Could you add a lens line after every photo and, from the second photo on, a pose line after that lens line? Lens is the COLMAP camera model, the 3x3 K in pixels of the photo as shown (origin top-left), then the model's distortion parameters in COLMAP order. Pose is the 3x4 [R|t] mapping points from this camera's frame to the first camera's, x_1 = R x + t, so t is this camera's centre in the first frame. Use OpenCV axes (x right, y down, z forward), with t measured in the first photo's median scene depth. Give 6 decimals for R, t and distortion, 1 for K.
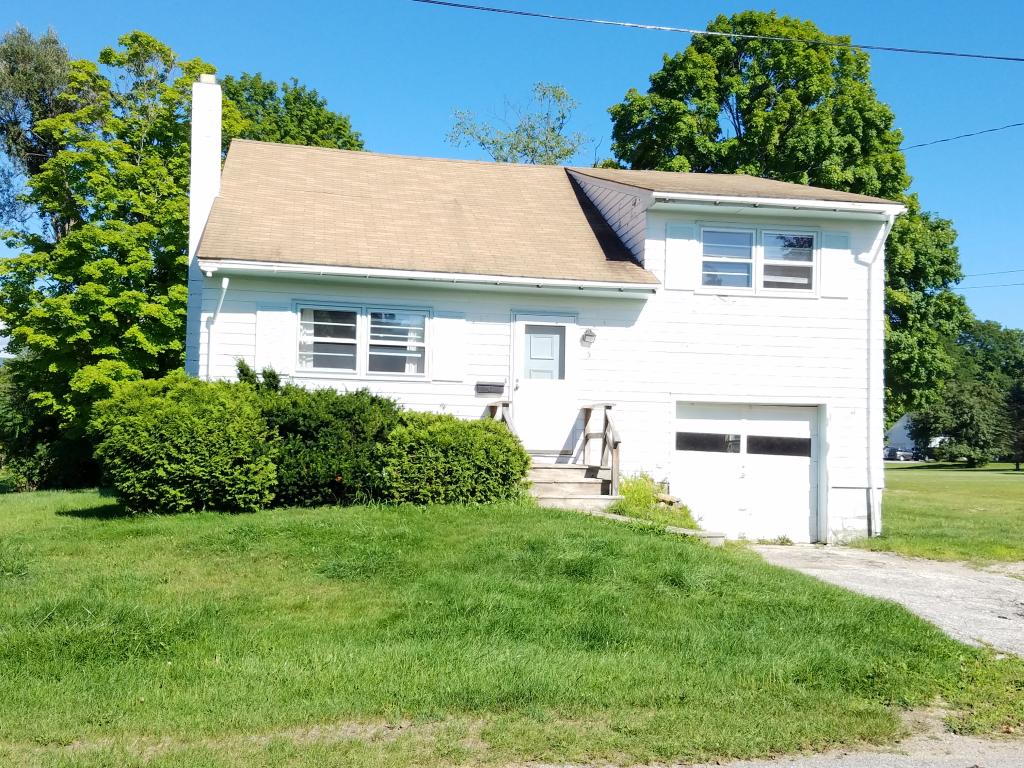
lens RADIAL K [[781.2, 0, 512.0], [0, 781.2, 384.0], [0, 0, 1]] dist [0.076292, -0.002370]
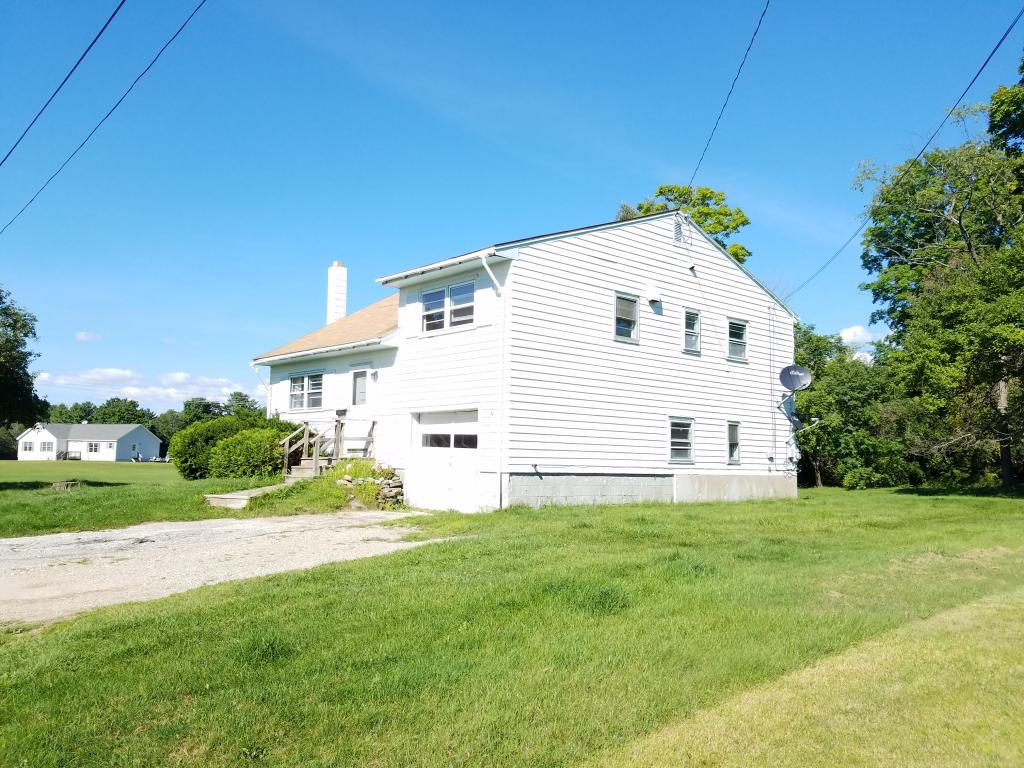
lens RADIAL K [[781.2, 0, 512.0], [0, 781.2, 384.0], [0, 0, 1]] dist [0.076292, -0.002370]
pose [[0.587503, -0.083915, -0.804859, 1.561870], [0.081104, 0.995707, -0.044611, 0.049125], [0.805147, -0.039068, 0.591787, 0.293119]]
